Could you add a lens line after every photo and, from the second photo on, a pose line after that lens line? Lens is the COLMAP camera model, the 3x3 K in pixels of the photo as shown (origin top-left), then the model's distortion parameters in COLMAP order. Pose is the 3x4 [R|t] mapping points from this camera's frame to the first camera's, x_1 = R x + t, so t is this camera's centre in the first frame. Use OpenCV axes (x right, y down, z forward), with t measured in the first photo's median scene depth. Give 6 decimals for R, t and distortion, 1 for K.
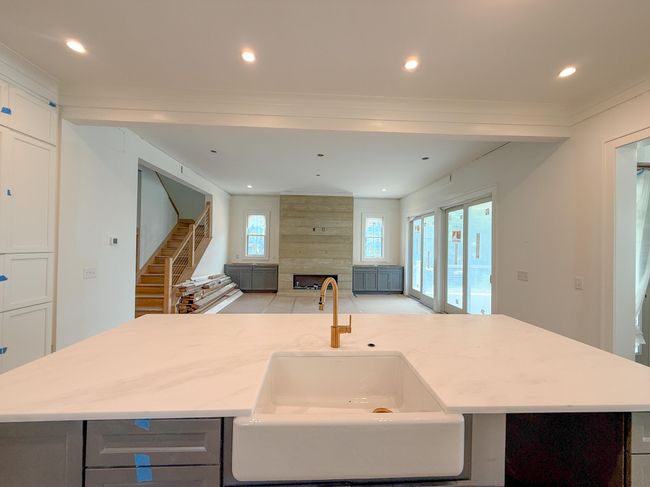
lens RADIAL K [[259.5, 0, 325.0], [0, 259.5, 243.5], [0, 0, 1]] dist [-0.000317, 0.000090]
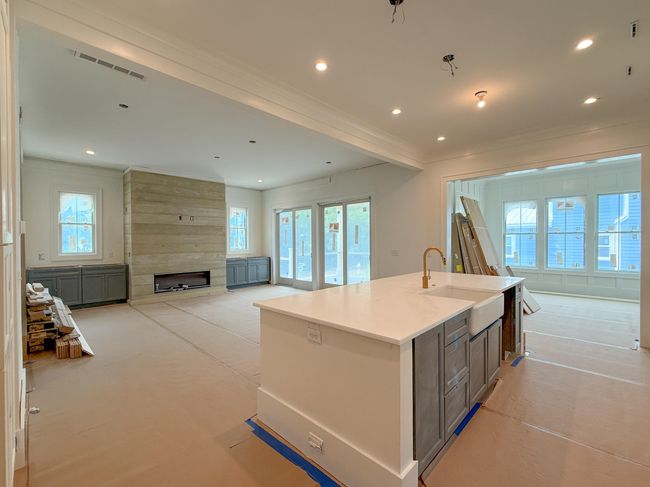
lens RADIAL K [[289.8, 0, 325.0], [0, 289.8, 243.5], [0, 0, 1]] dist [0.001197, -0.000046]
pose [[0.734381, -0.026699, 0.678212, -0.332508], [0.012625, 0.999590, 0.025681, 0.009080], [-0.678620, -0.010297, 0.734418, 0.010041]]
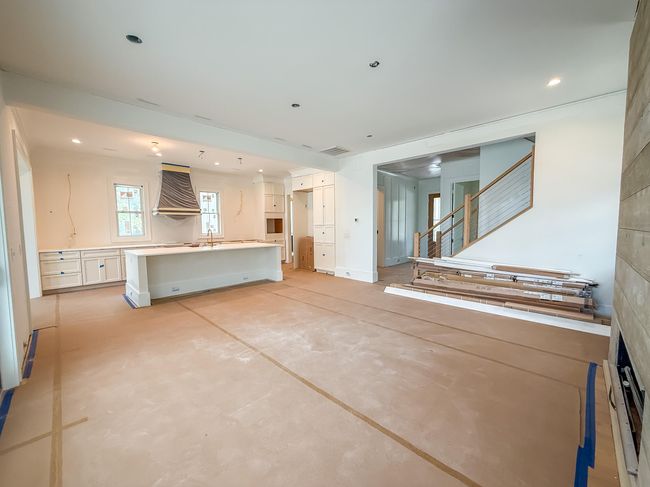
lens RADIAL K [[259.5, 0, 325.0], [0, 259.5, 243.5], [0, 0, 1]] dist [-0.000317, 0.000090]
pose [[-0.736133, 0.038616, -0.675735, 0.277351], [0.005626, 0.998686, 0.050942, 0.027941], [0.676814, 0.033699, -0.735383, 0.982593]]
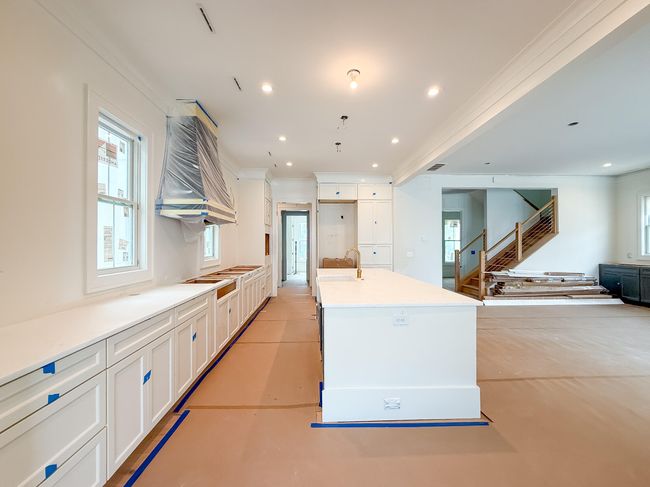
lens RADIAL K [[262.8, 0, 325.0], [0, 262.8, 243.5], [0, 0, 1]] dist [0.001912, 0.000191]
pose [[-0.008635, -0.017915, -0.999802, 0.470492], [0.010996, 0.999777, -0.018009, 0.021427], [0.999902, -0.011150, -0.008436, 0.137735]]
